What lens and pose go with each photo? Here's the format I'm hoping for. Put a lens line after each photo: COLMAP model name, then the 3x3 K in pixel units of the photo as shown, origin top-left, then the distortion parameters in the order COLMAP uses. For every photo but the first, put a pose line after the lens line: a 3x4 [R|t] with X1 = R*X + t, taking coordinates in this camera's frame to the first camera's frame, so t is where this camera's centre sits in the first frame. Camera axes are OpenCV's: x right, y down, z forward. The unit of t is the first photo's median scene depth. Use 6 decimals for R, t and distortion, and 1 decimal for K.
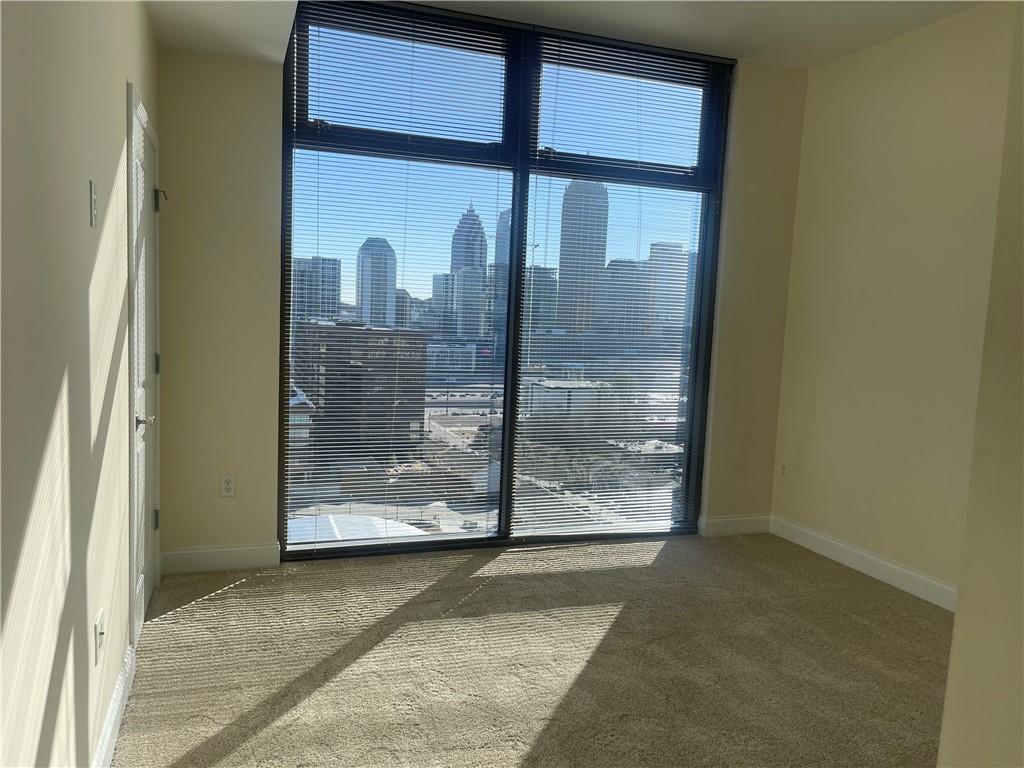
lens RADIAL K [[774.0, 0, 510.3], [0, 774.0, 393.1], [0, 0, 1]] dist [0.041765, -0.030829]
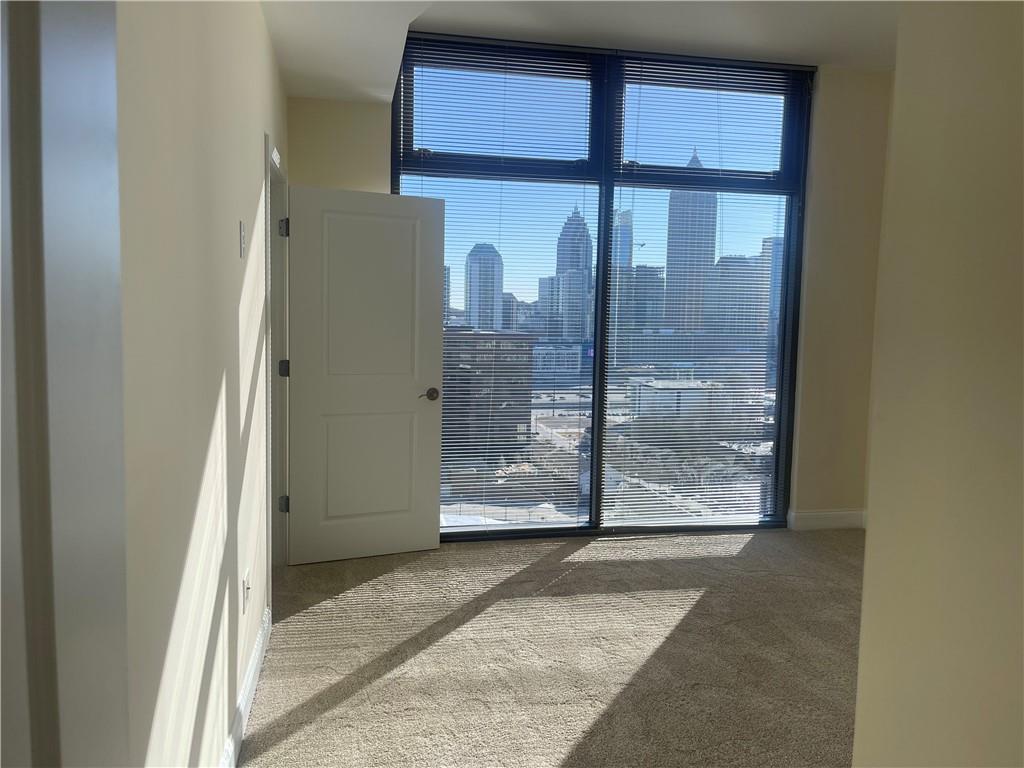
lens RADIAL K [[774.0, 0, 509.4], [0, 774.0, 377.1], [0, 0, 1]] dist [0.041765, -0.030829]
pose [[0.990272, -0.012306, -0.138603, 0.028264], [0.009119, 0.999680, -0.023604, 0.005031], [0.138849, 0.022111, 0.990067, -0.079924]]
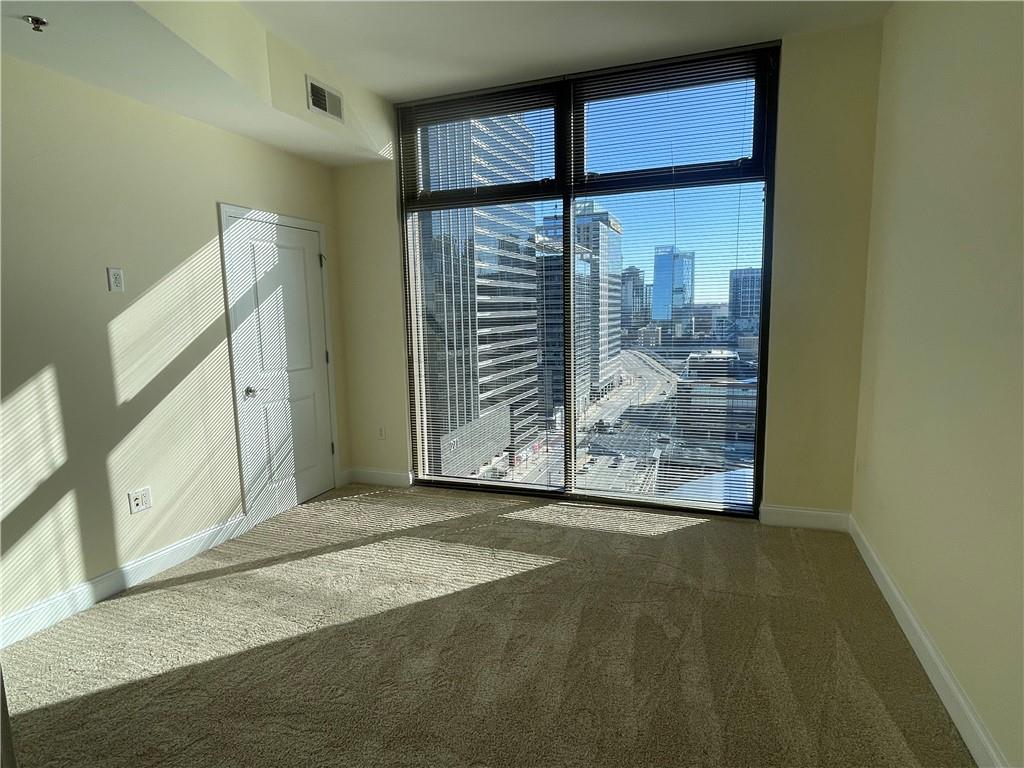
lens RADIAL K [[569.4, 0, 504.7], [0, 569.4, 379.1], [0, 0, 1]] dist [-0.004669, 0.003628]
pose [[0.762298, 0.019448, -0.646934, 0.555784], [-0.012929, 0.999807, 0.014822, -0.009774], [0.647097, -0.002934, 0.762402, 0.262513]]
